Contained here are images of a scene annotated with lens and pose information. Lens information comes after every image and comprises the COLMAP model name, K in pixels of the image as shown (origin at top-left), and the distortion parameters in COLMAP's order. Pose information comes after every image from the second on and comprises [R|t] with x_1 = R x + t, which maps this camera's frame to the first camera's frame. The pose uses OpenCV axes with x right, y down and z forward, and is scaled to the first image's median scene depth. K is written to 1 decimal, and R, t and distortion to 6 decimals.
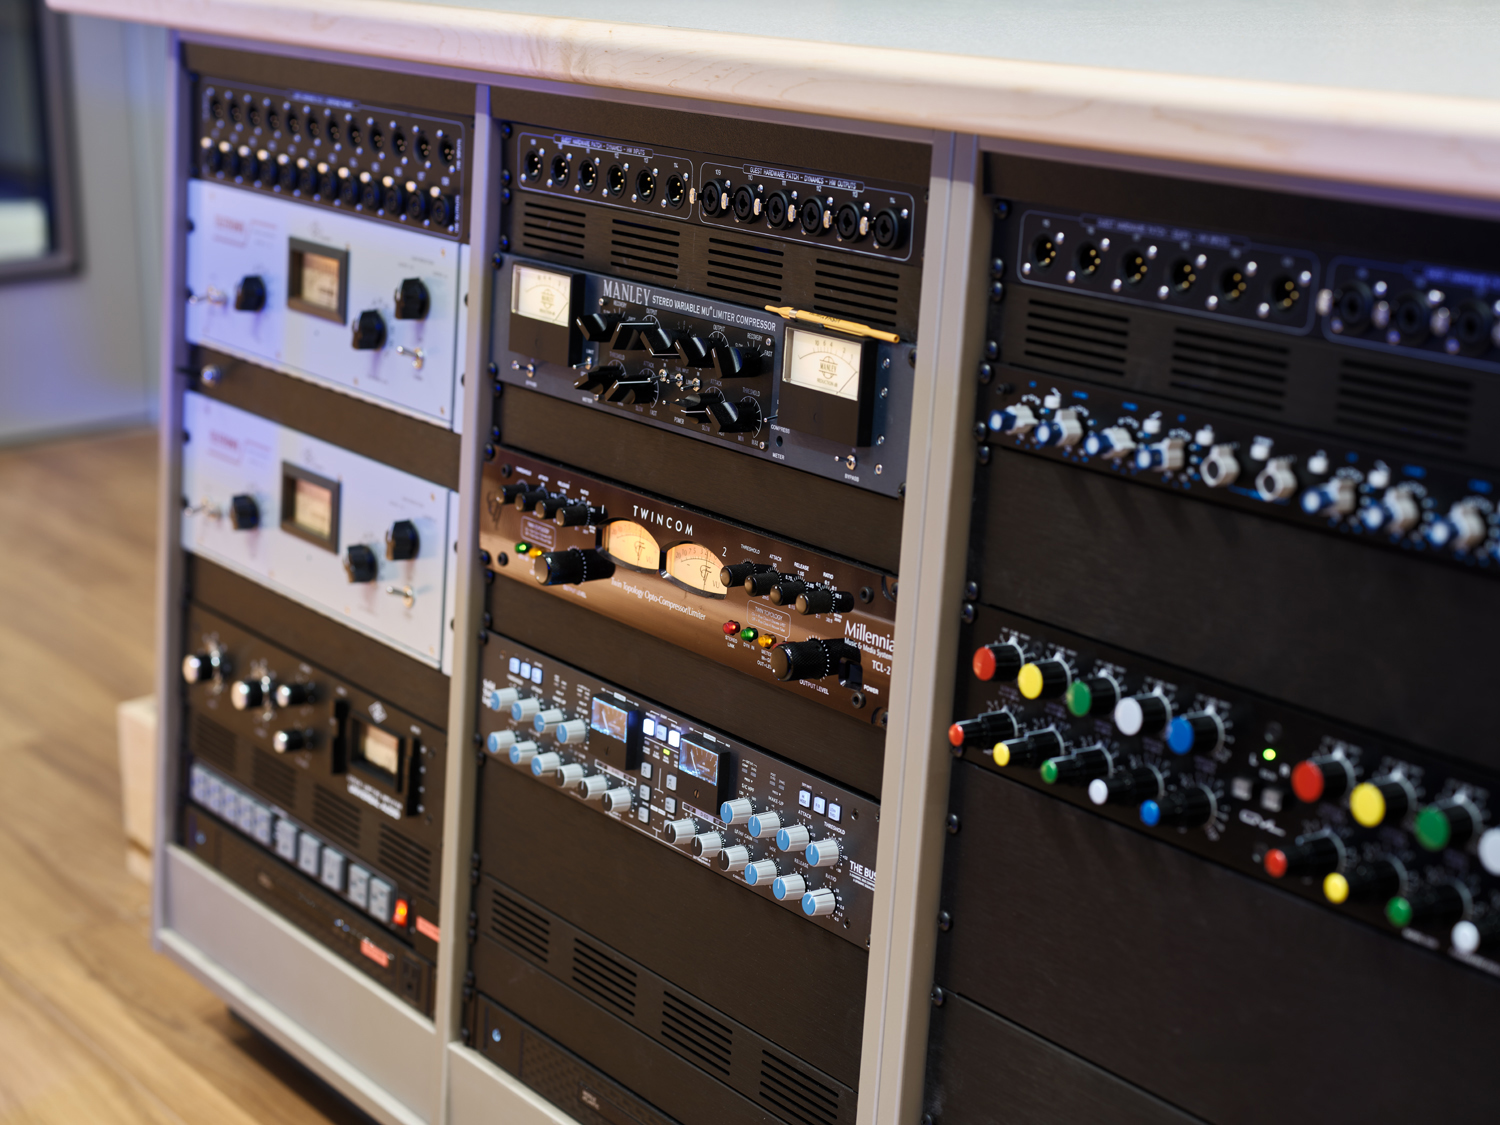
lens RADIAL K [[2888.1, 0, 750.0], [0, 2888.1, 562.5], [0, 0, 1]] dist [0.049976, 0.205534]
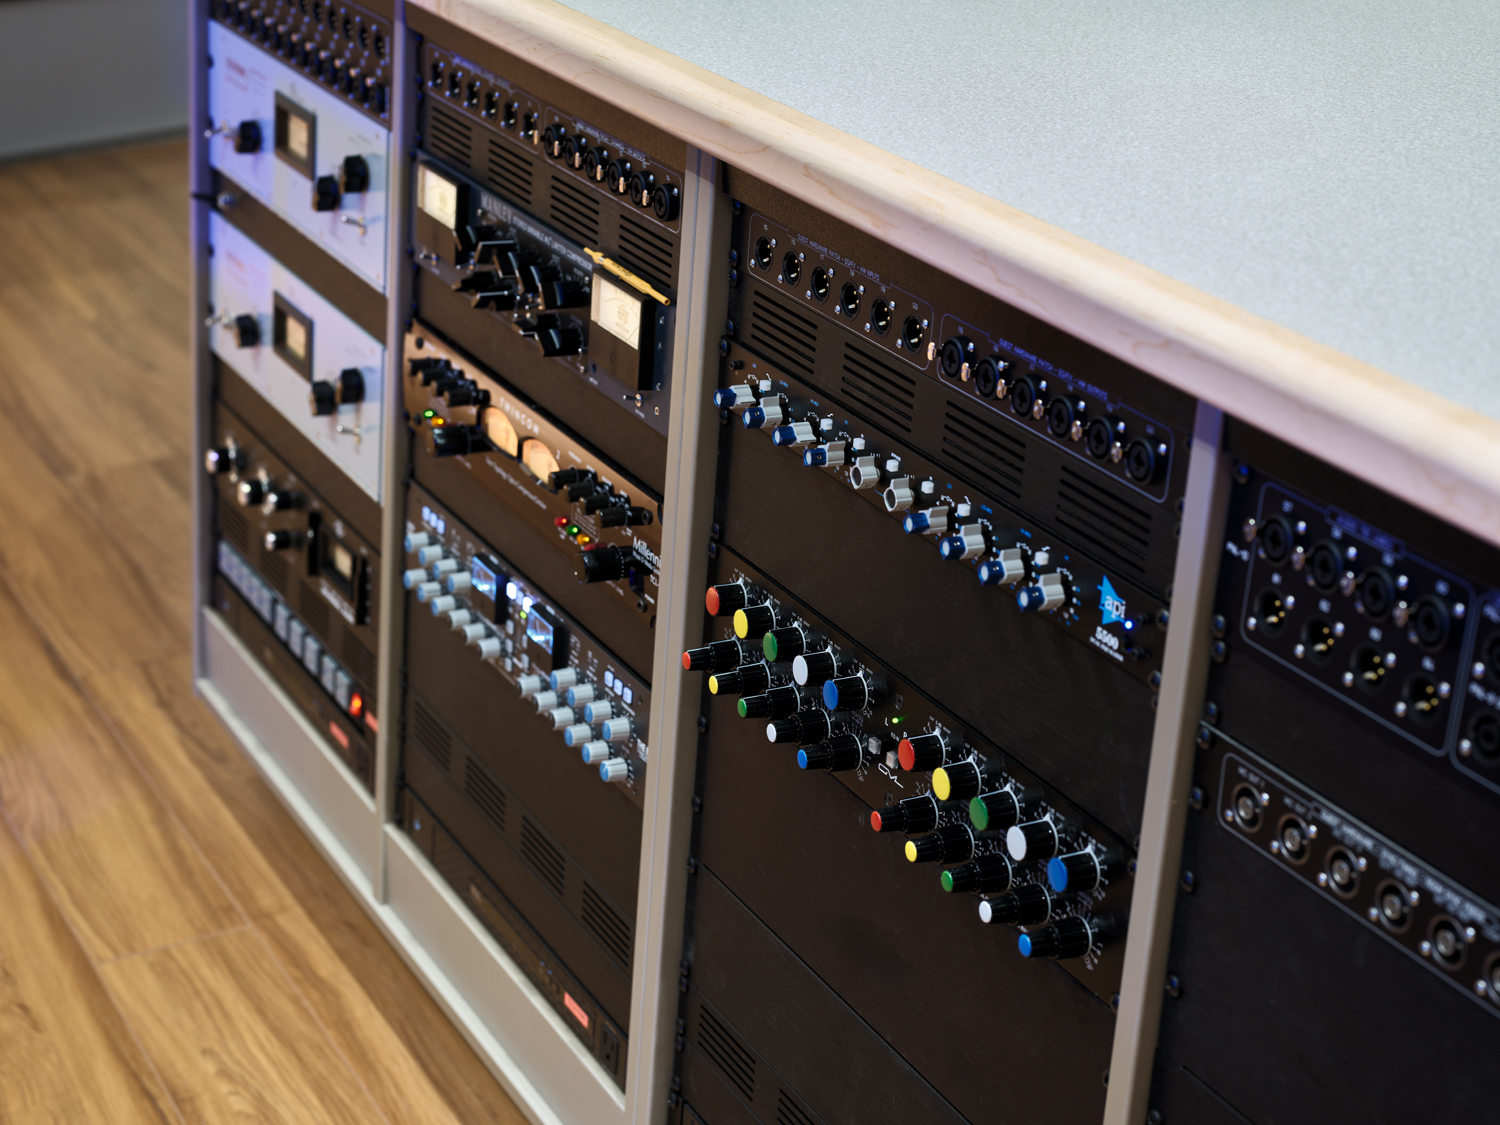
lens RADIAL K [[2888.1, 0, 750.0], [0, 2888.1, 562.5], [0, 0, 1]] dist [0.049976, 0.205534]
pose [[0.992201, 0.048024, -0.115026, 0.175902], [-0.030727, 0.988558, 0.147676, -0.116705], [0.120801, -0.142990, 0.982324, -0.100640]]
